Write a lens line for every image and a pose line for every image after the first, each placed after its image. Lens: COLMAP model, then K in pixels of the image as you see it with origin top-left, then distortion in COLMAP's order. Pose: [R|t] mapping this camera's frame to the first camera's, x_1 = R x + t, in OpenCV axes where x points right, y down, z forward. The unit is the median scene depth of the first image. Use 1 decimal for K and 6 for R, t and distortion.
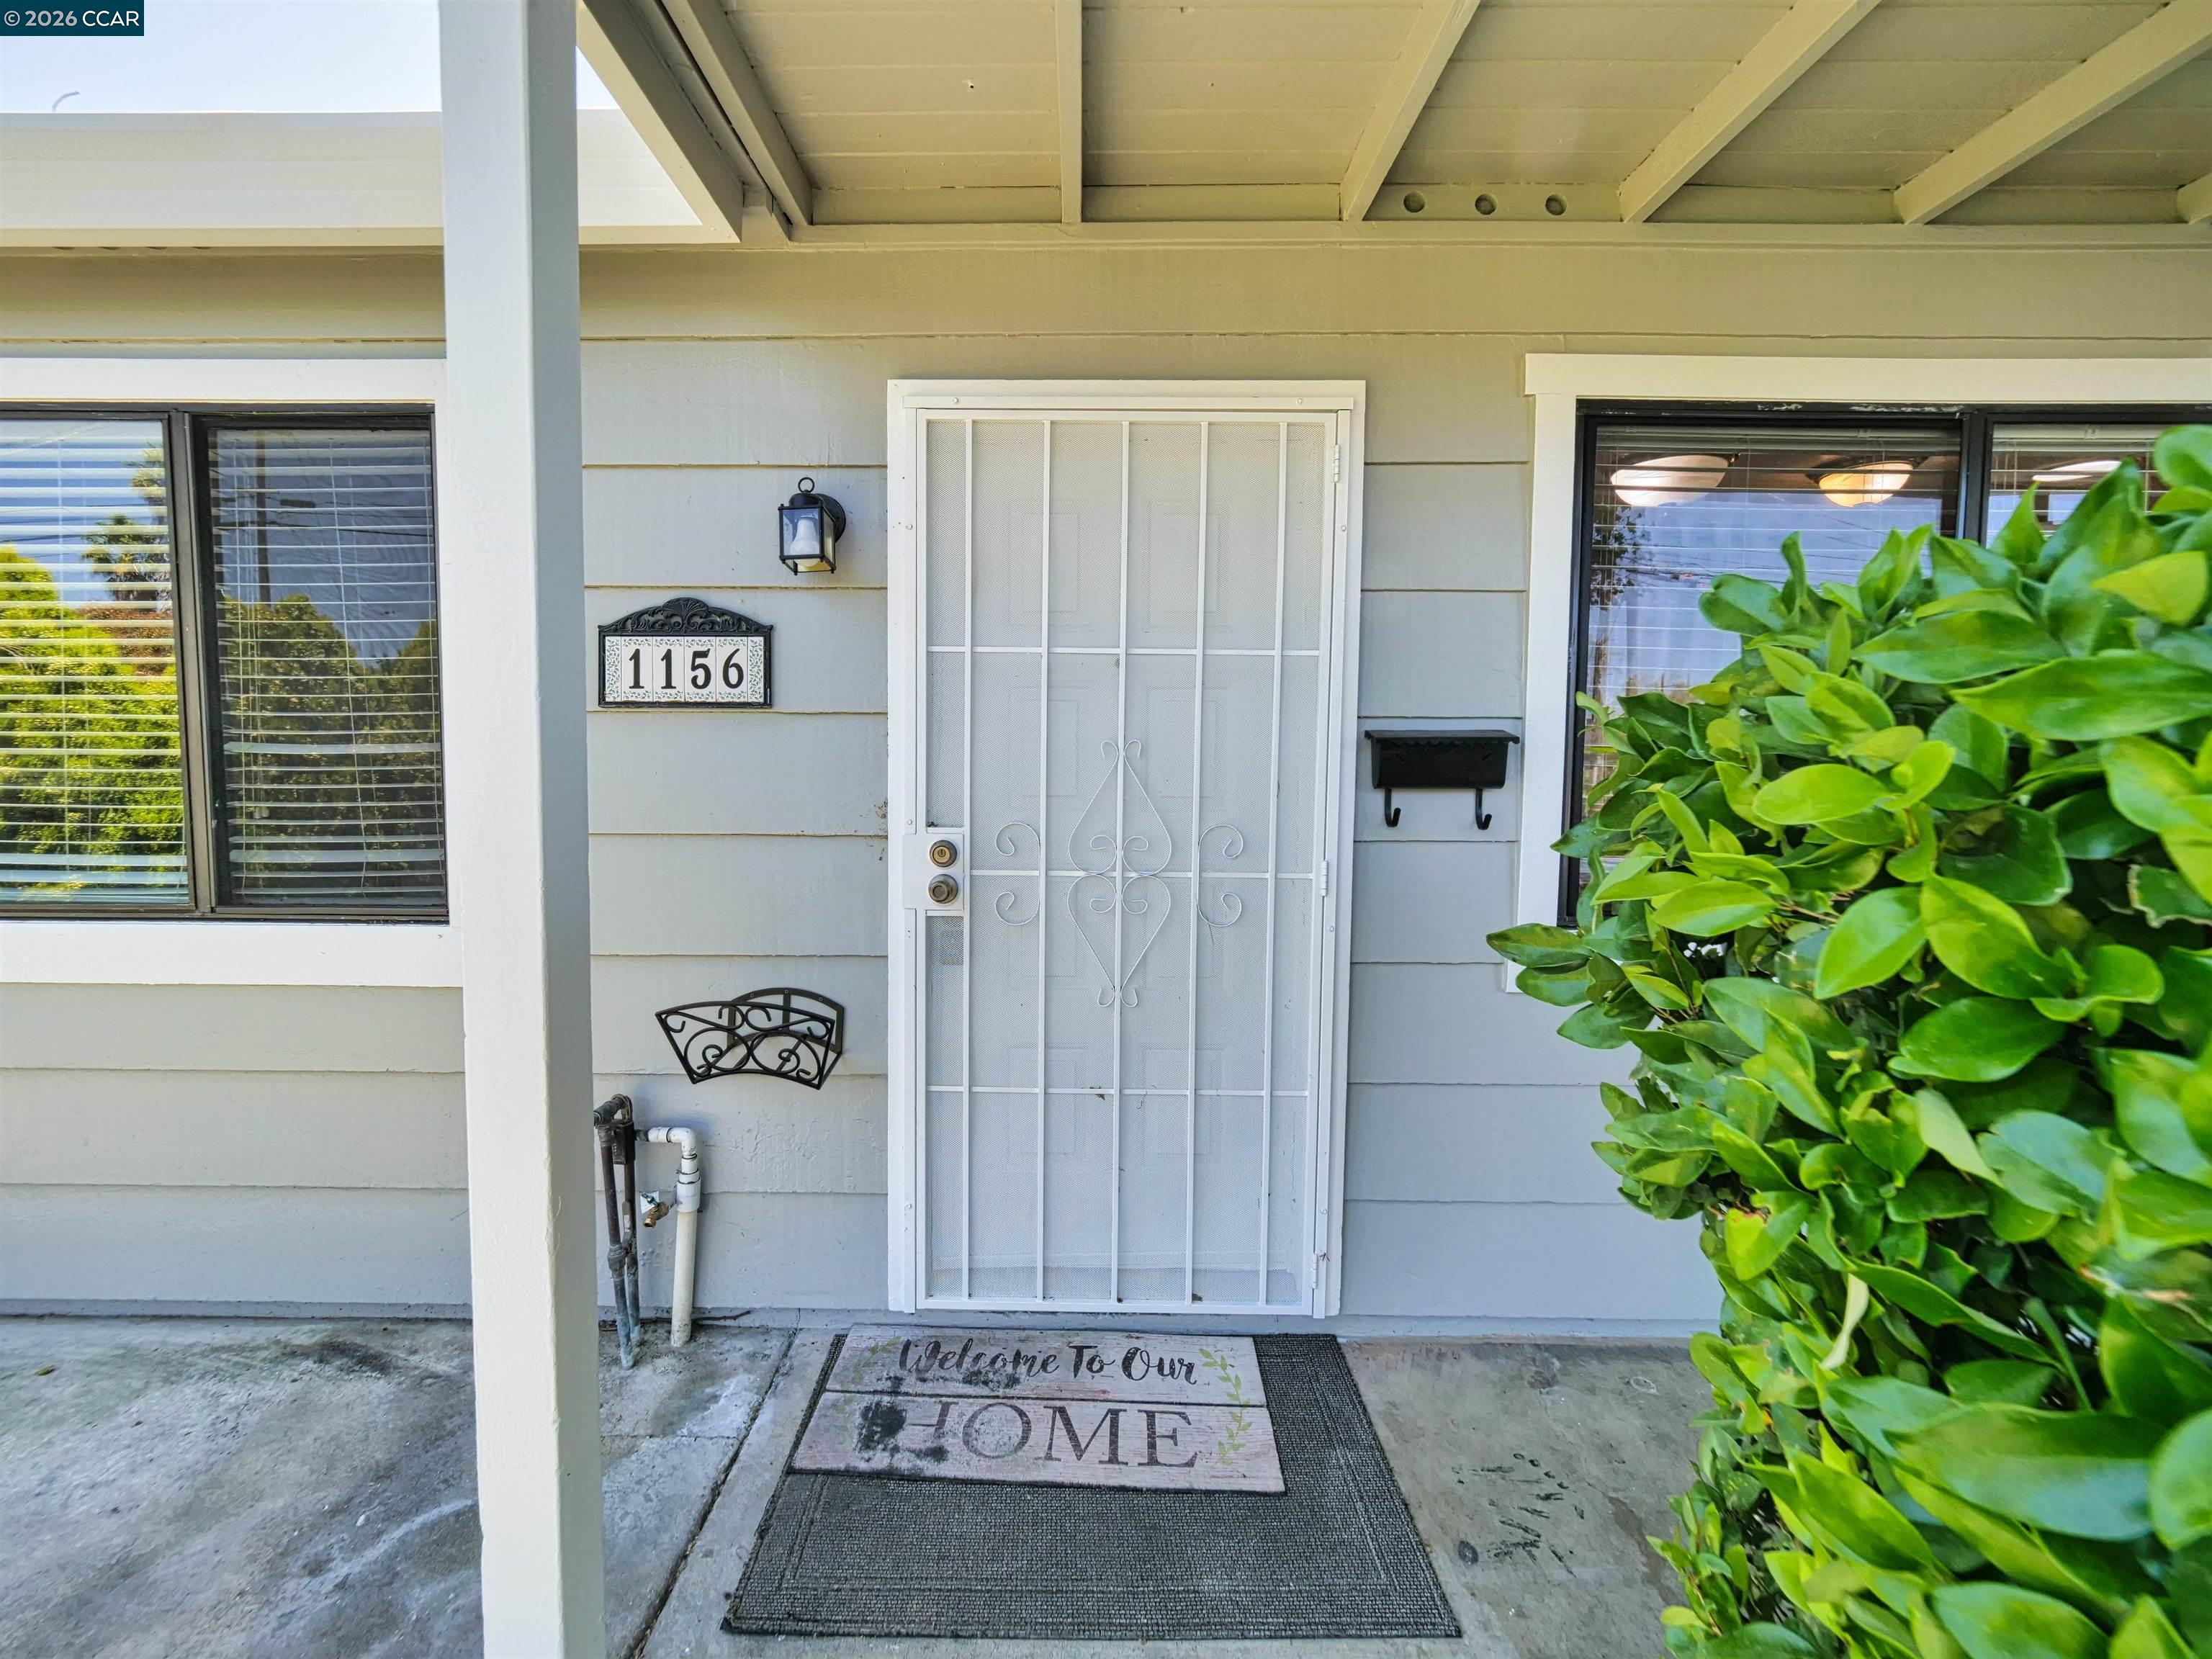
lens RADIAL K [[902.4, 0, 1074.5], [0, 902.4, 859.2], [0, 0, 1]] dist [0.000123, -0.000025]
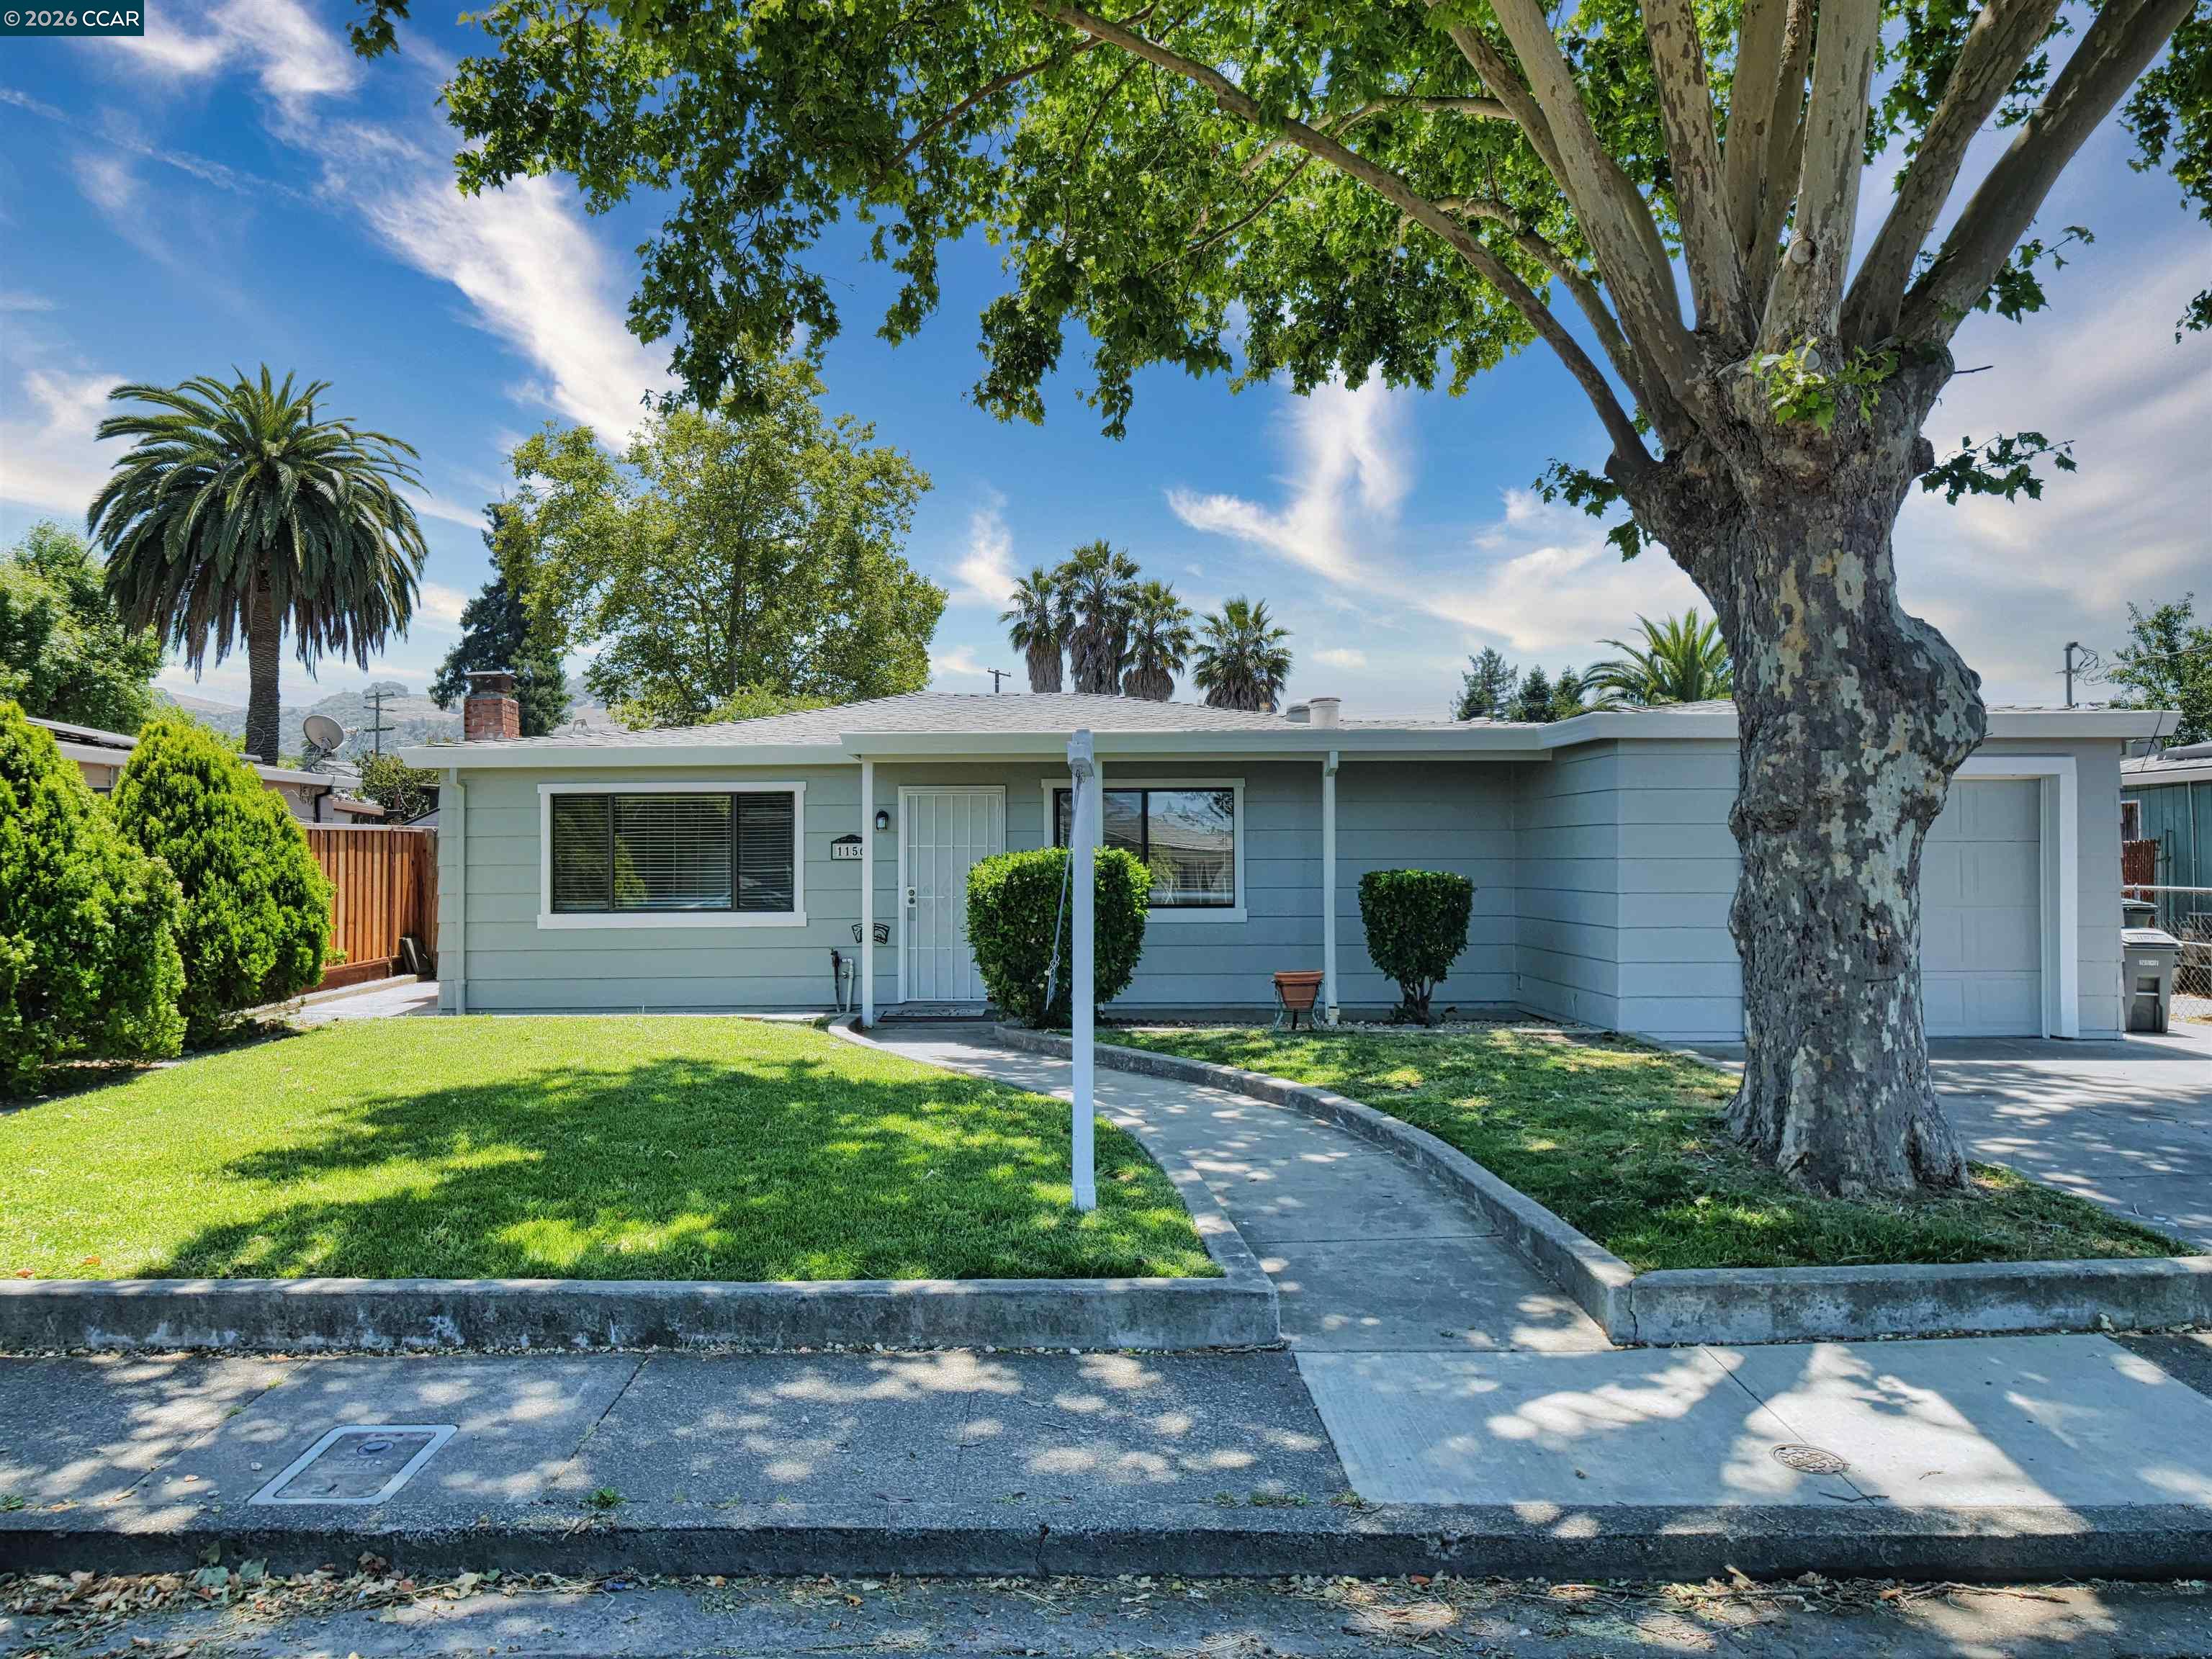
lens RADIAL K [[1541.3, 0, 1068.4], [0, 1541.3, 833.3], [0, 0, 1]] dist [-0.000641, 0.002671]
pose [[0.999730, -0.012777, 0.019423, 0.466764], [0.014712, 0.994571, -0.103015, 0.480674], [-0.018002, 0.103273, 0.994490, -6.372250]]
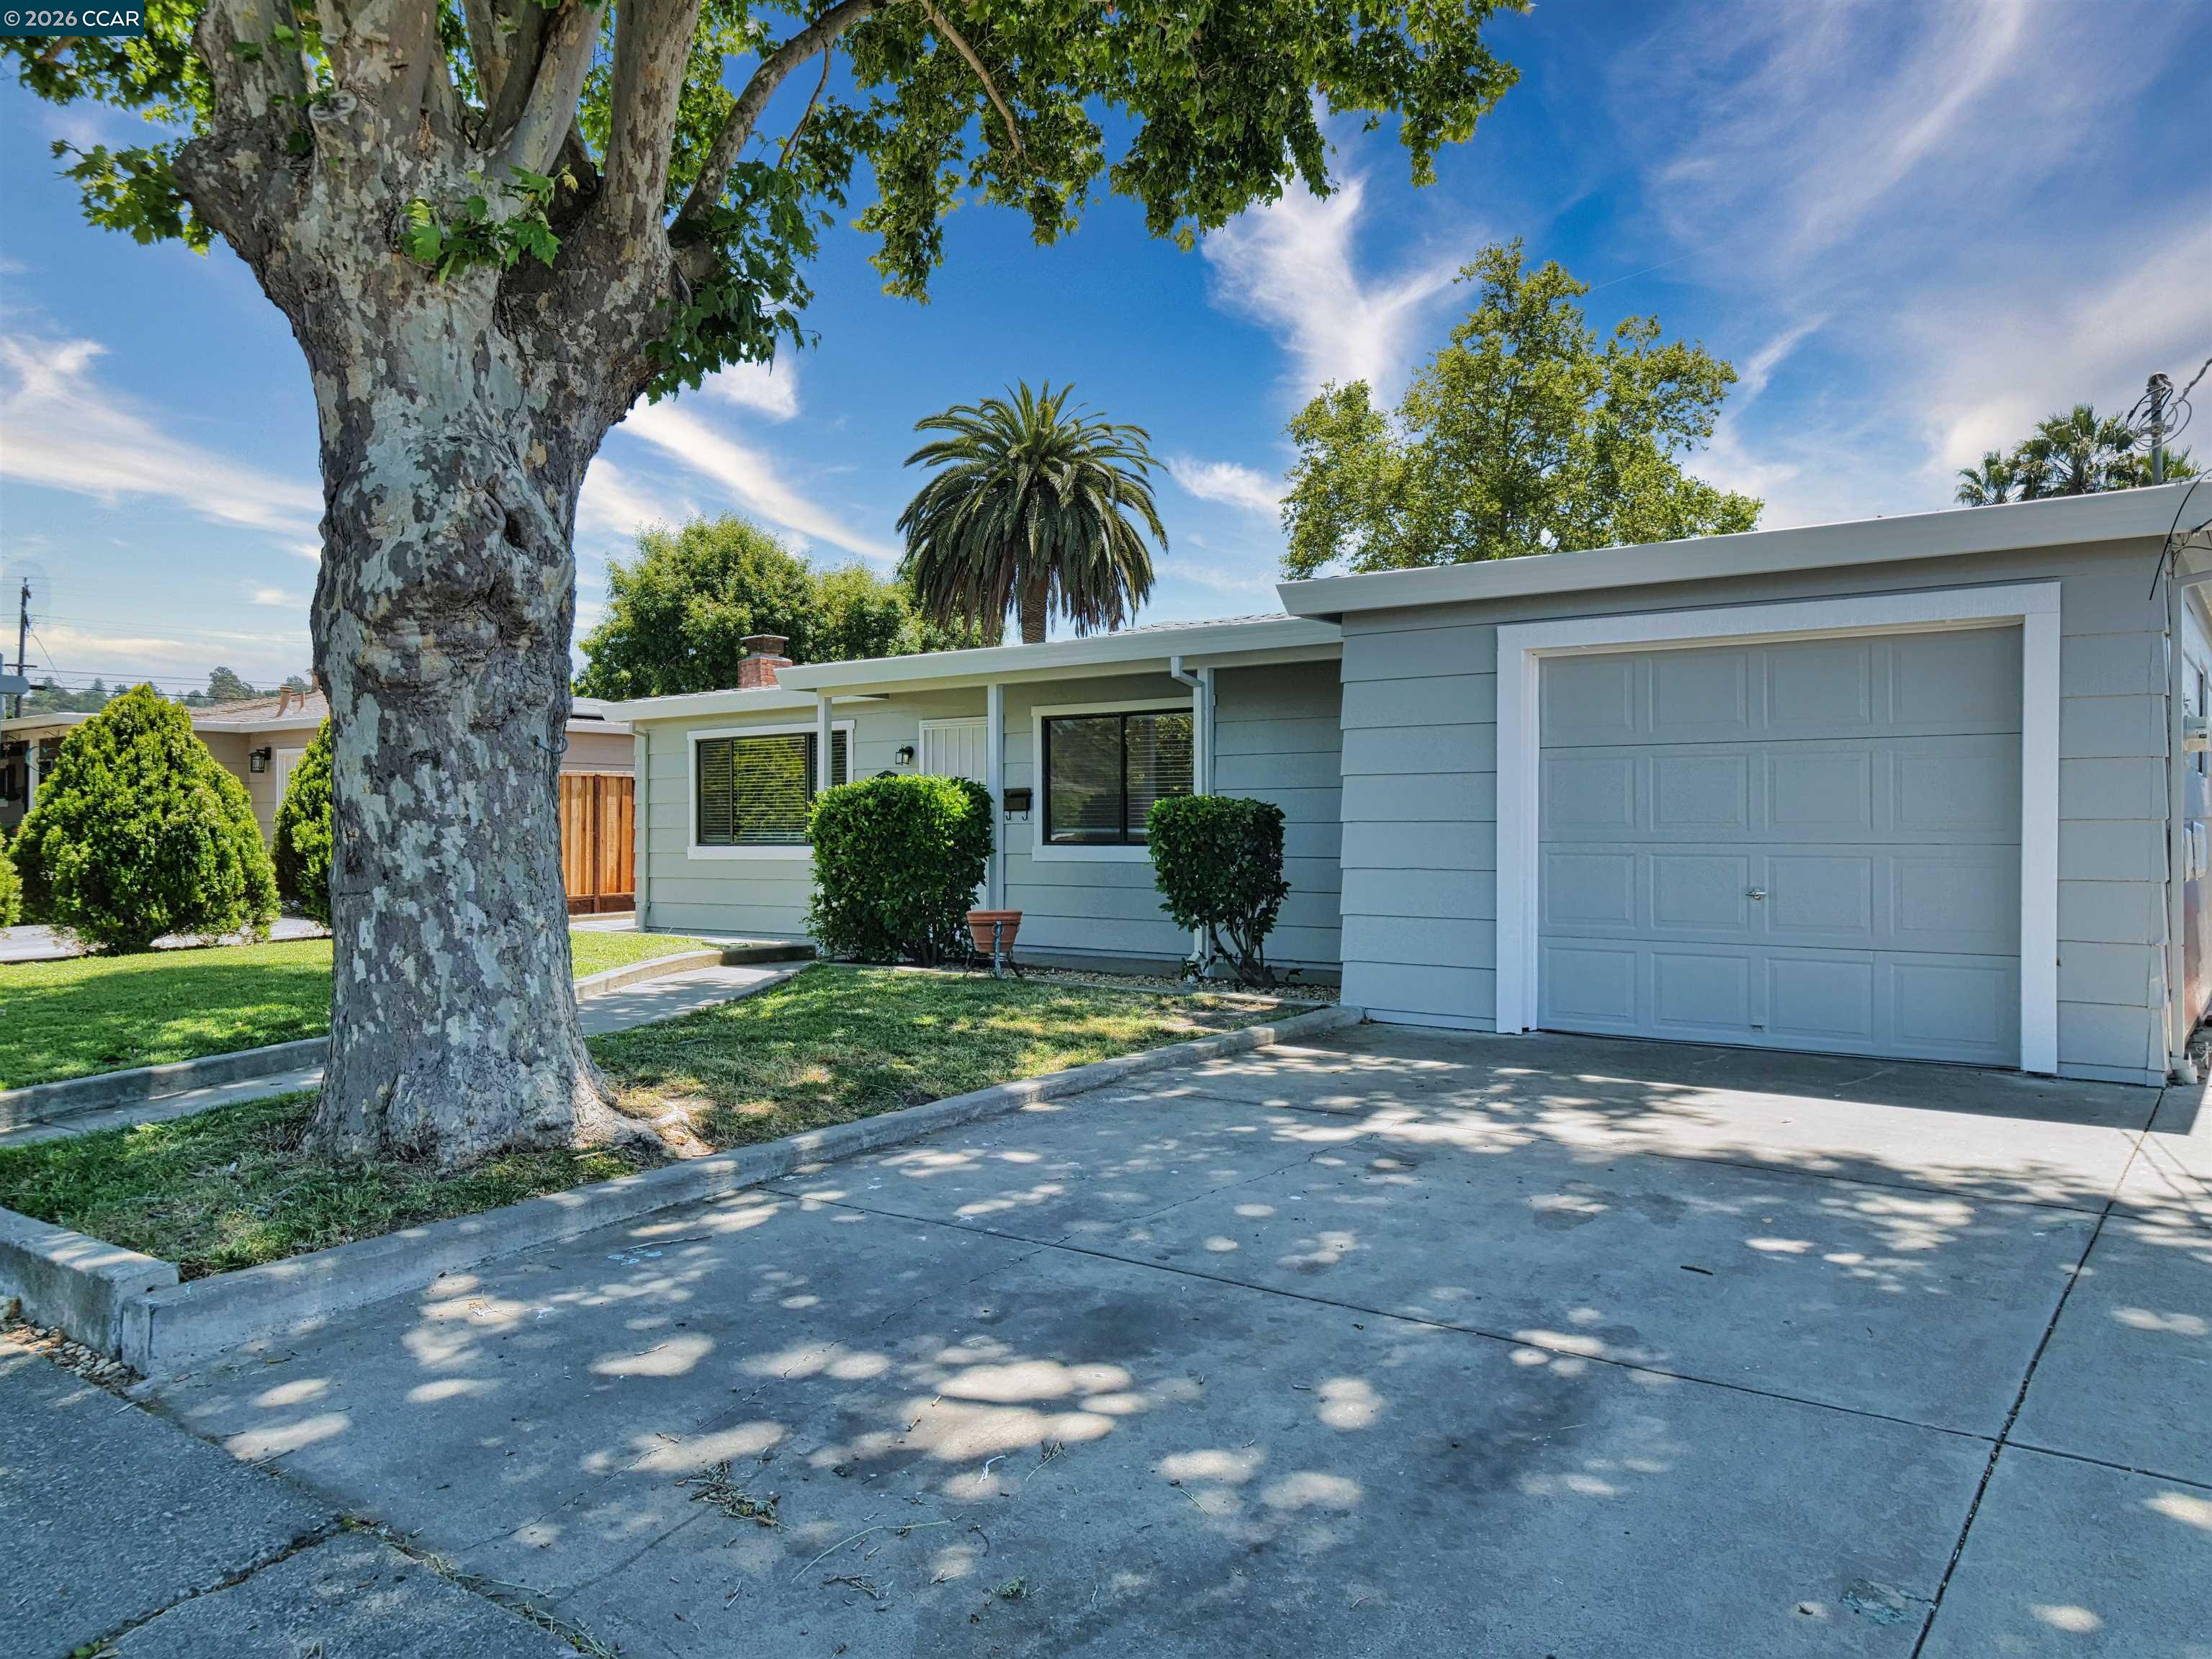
lens RADIAL K [[1600.9, 0, 1106.0], [0, 1600.9, 829.5], [0, 0, 1]] dist [-0.005536, -0.000412]
pose [[0.795469, -0.010525, -0.605903, 5.118072], [-0.042692, 0.996392, -0.073357, 0.516273], [0.604489, 0.084221, 0.792149, -4.460352]]
